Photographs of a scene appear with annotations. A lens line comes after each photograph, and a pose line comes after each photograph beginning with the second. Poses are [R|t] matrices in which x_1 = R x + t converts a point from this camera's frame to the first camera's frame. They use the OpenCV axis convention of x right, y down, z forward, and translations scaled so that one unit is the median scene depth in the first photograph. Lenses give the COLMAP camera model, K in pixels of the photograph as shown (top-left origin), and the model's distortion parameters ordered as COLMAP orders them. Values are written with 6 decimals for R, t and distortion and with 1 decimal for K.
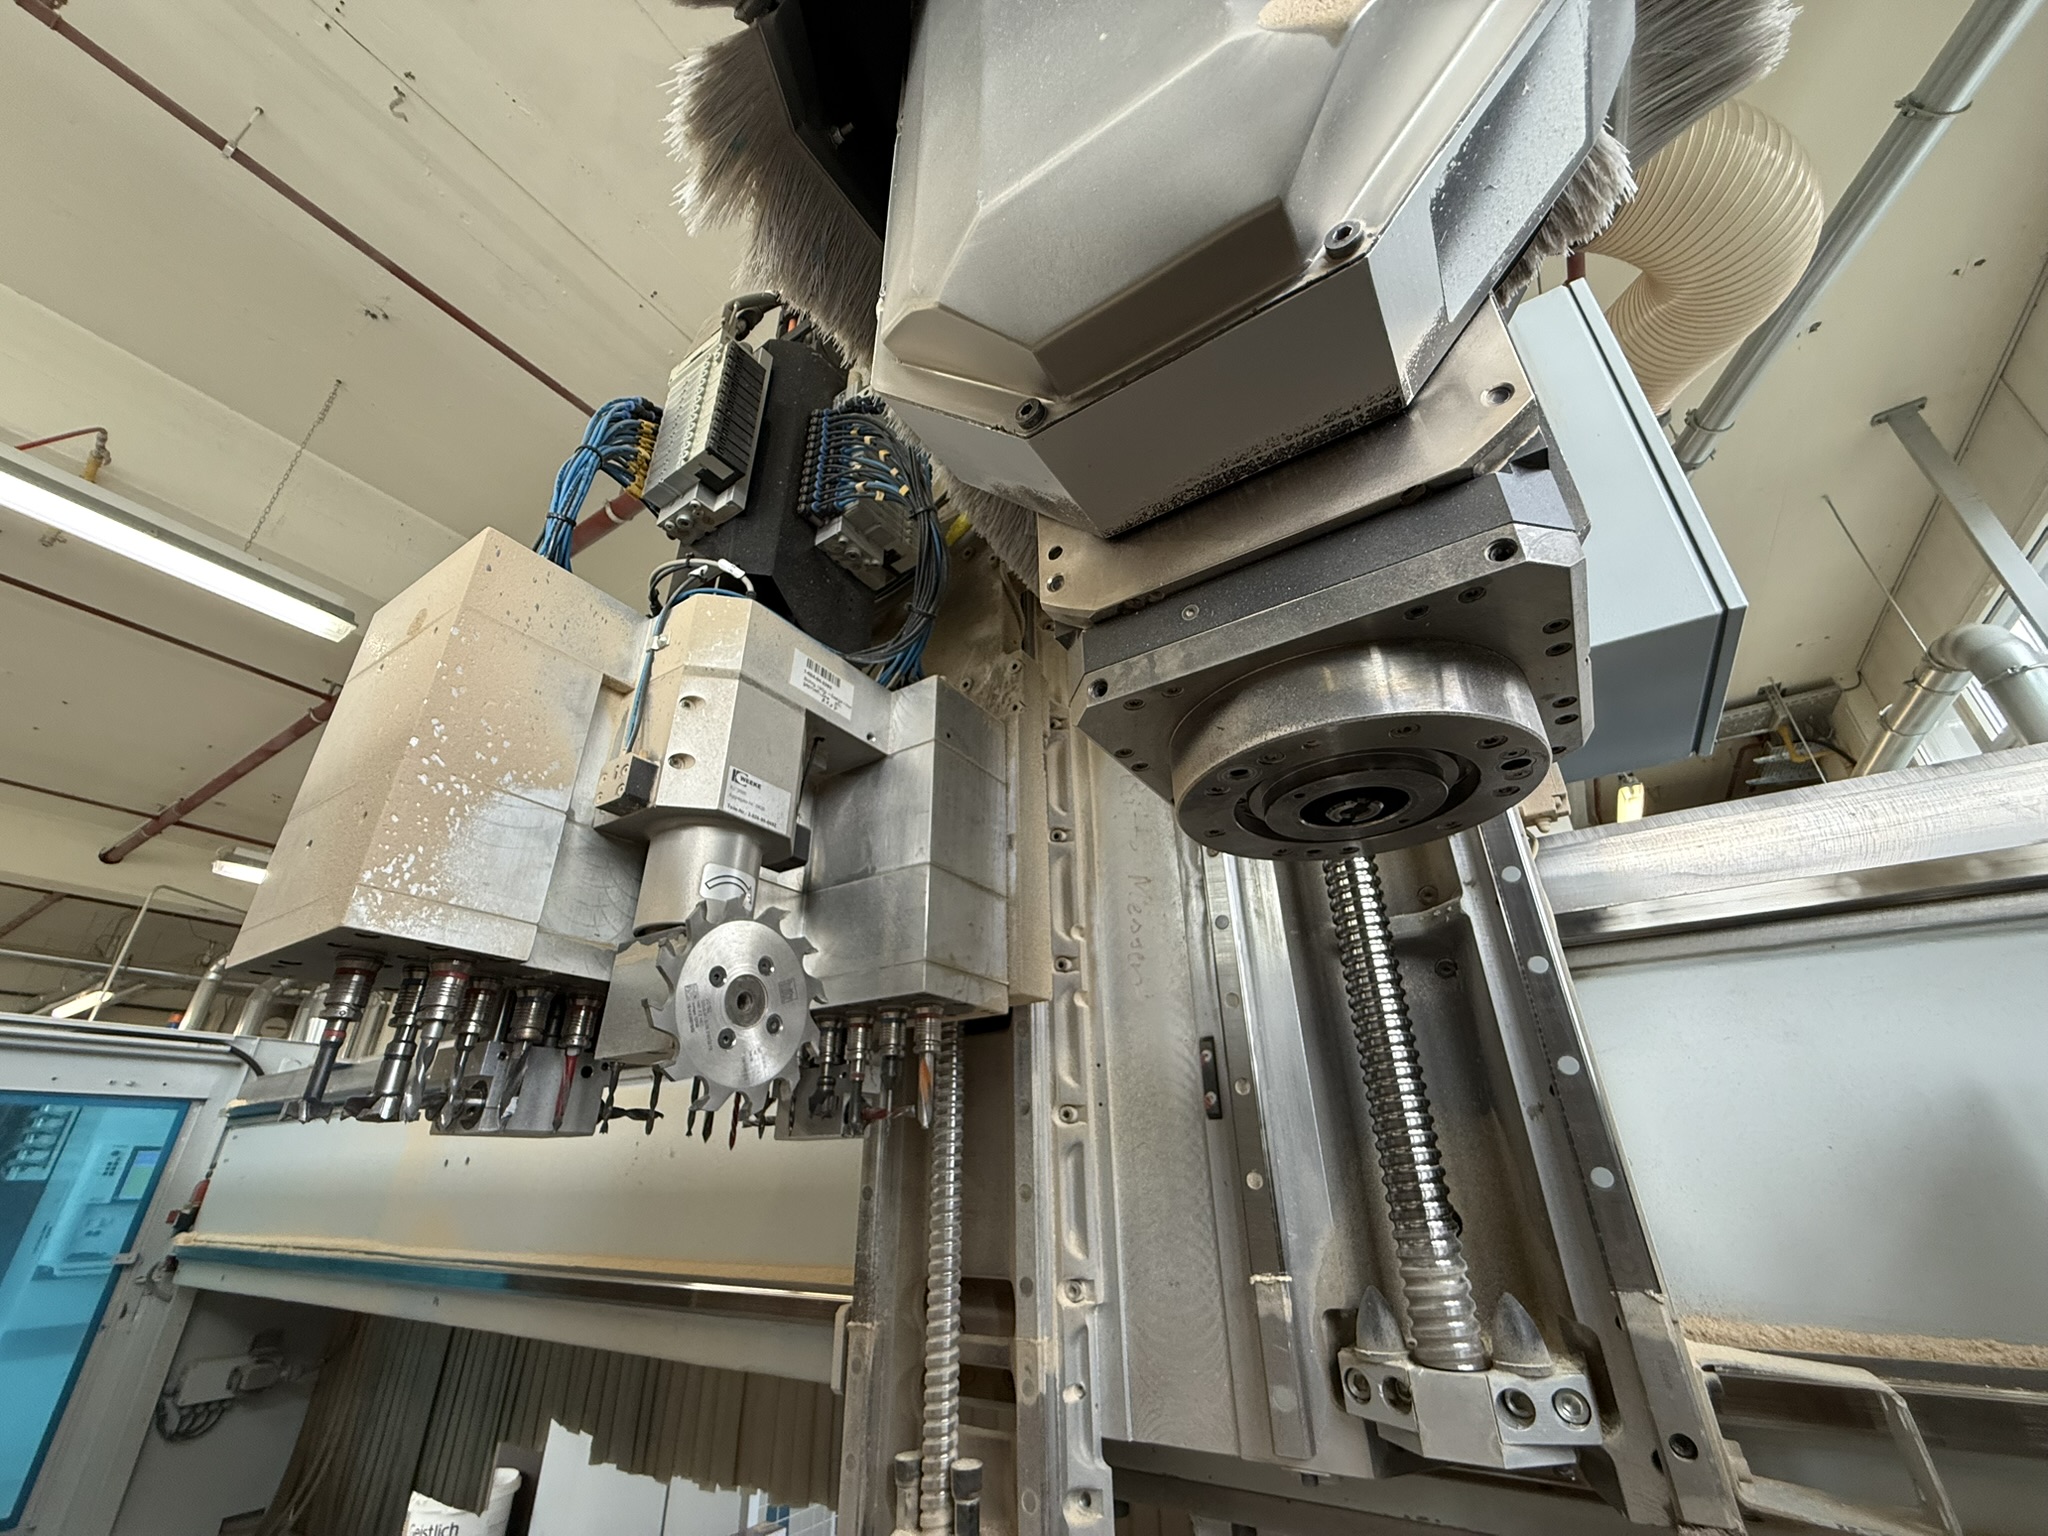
lens RADIAL K [[822.8, 0, 1015.8], [0, 822.8, 777.9], [0, 0, 1]] dist [0.001512, 0.000154]
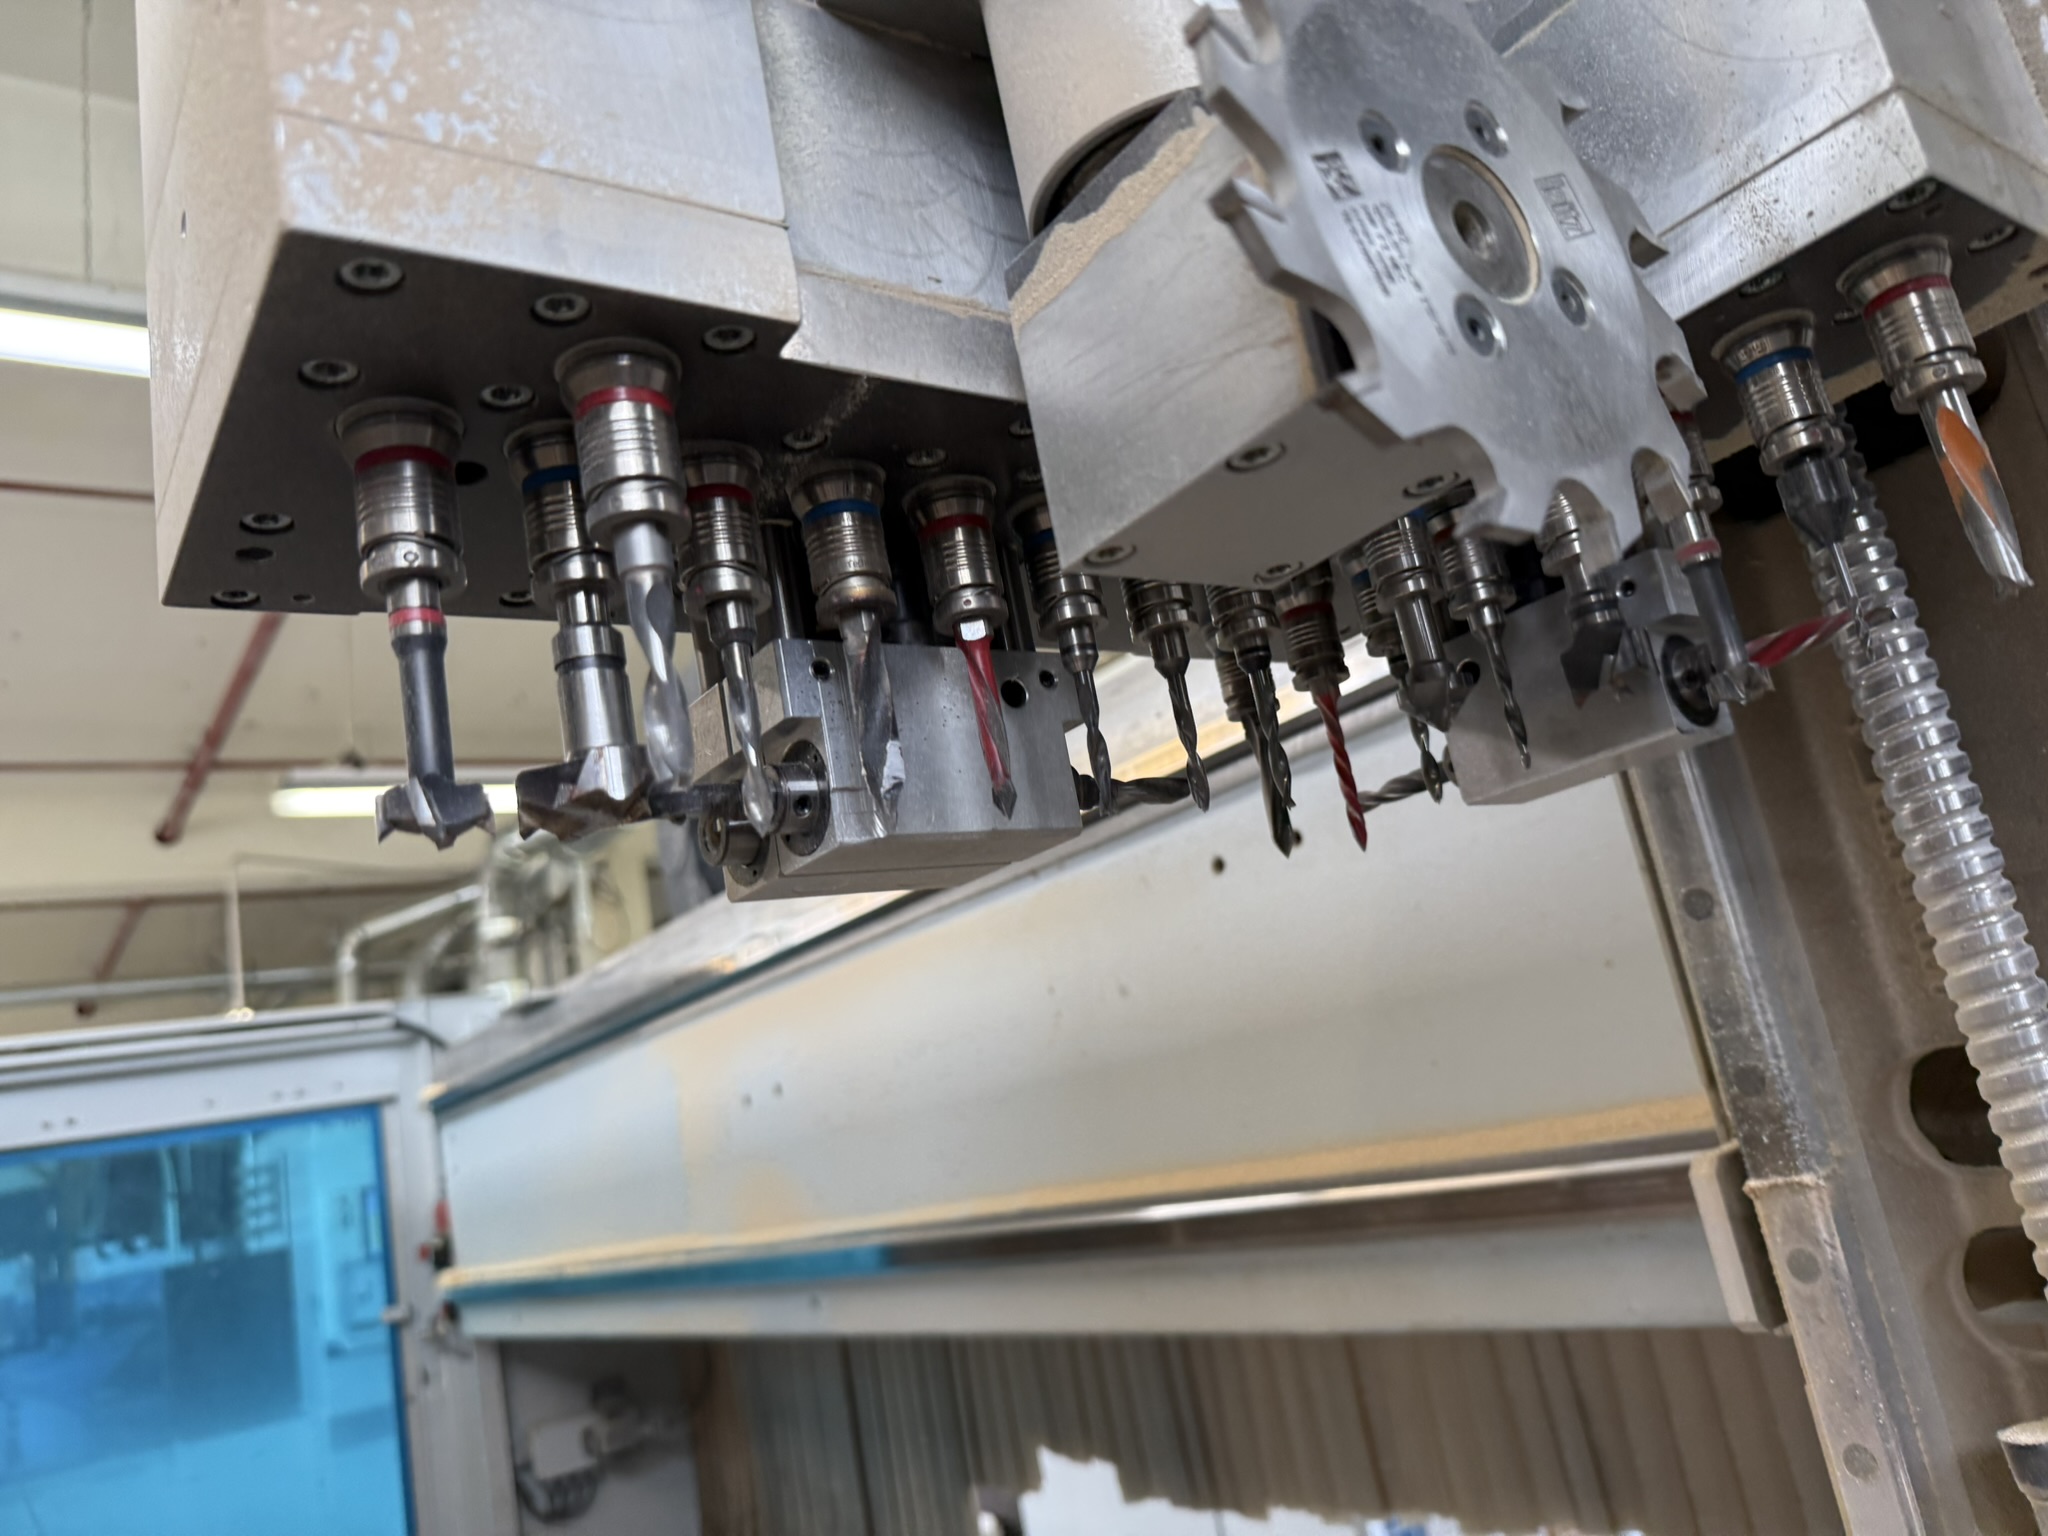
lens RADIAL K [[1488.5, 0, 1024.0], [0, 1488.5, 768.0], [0, 0, 1]] dist [-0.008263, -0.000330]
pose [[0.917476, -0.244806, -0.313541, -0.265253], [0.316247, 0.927008, 0.201605, 0.217136], [0.241301, -0.284124, 0.927926, 0.296669]]
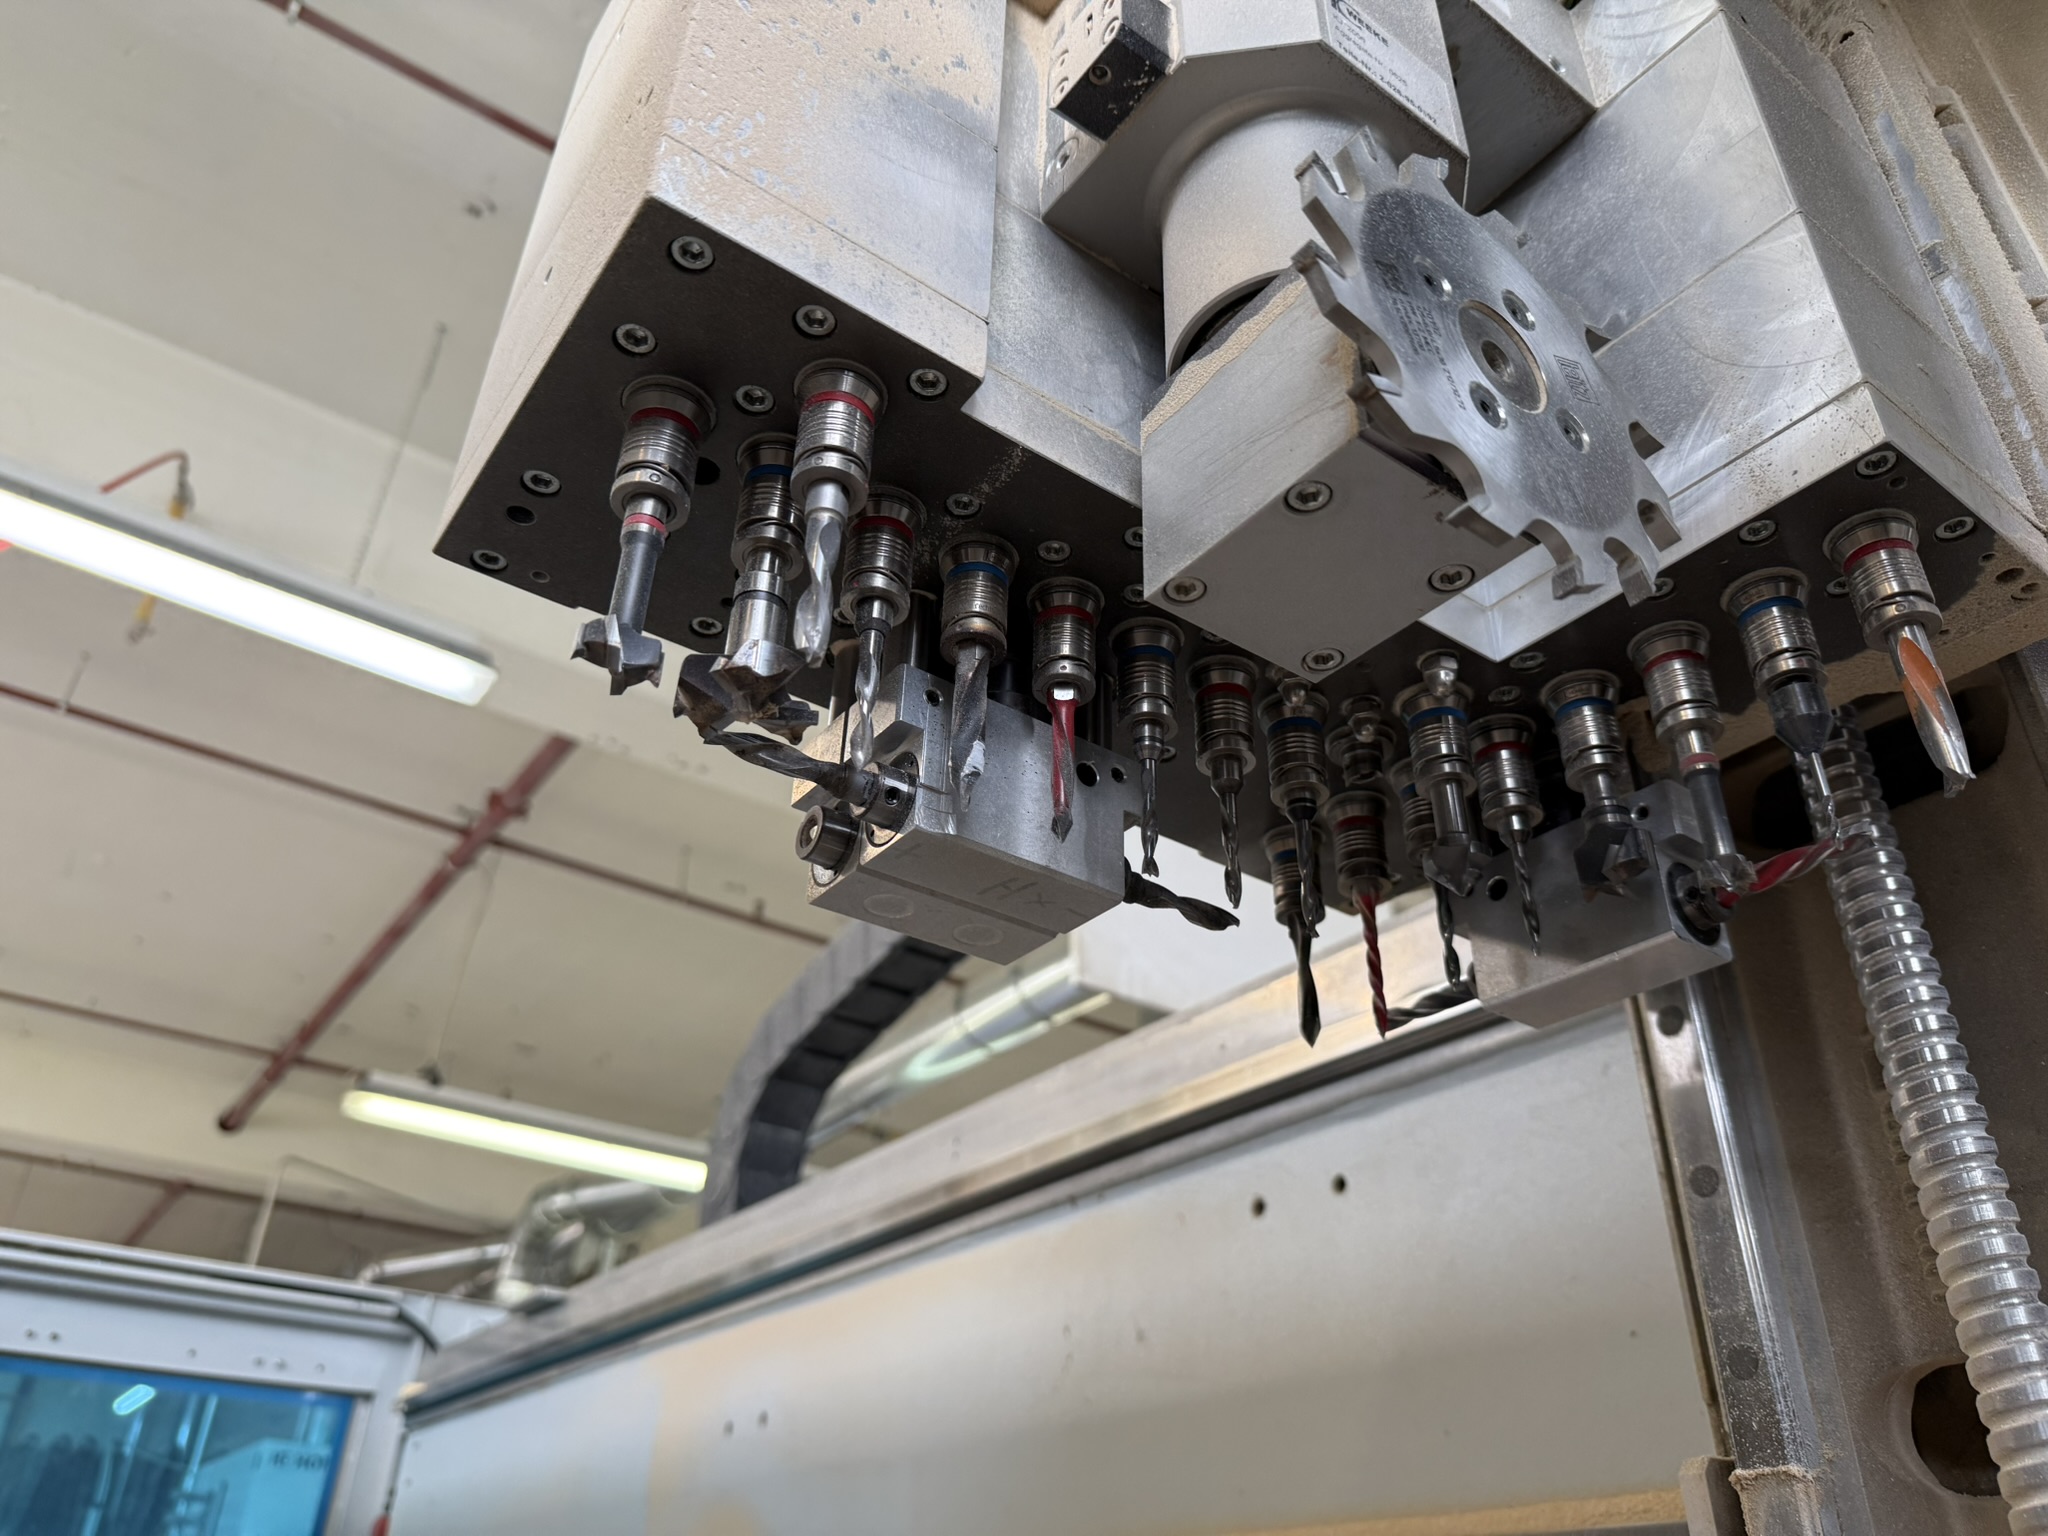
lens RADIAL K [[1485.2, 0, 1018.7], [0, 1485.2, 773.8], [0, 0, 1]] dist [0.001556, -0.013486]
pose [[0.934517, -0.158296, -0.318780, -0.257924], [0.128109, 0.985224, -0.113675, 0.385854], [0.332064, 0.065393, 0.940987, 0.194014]]
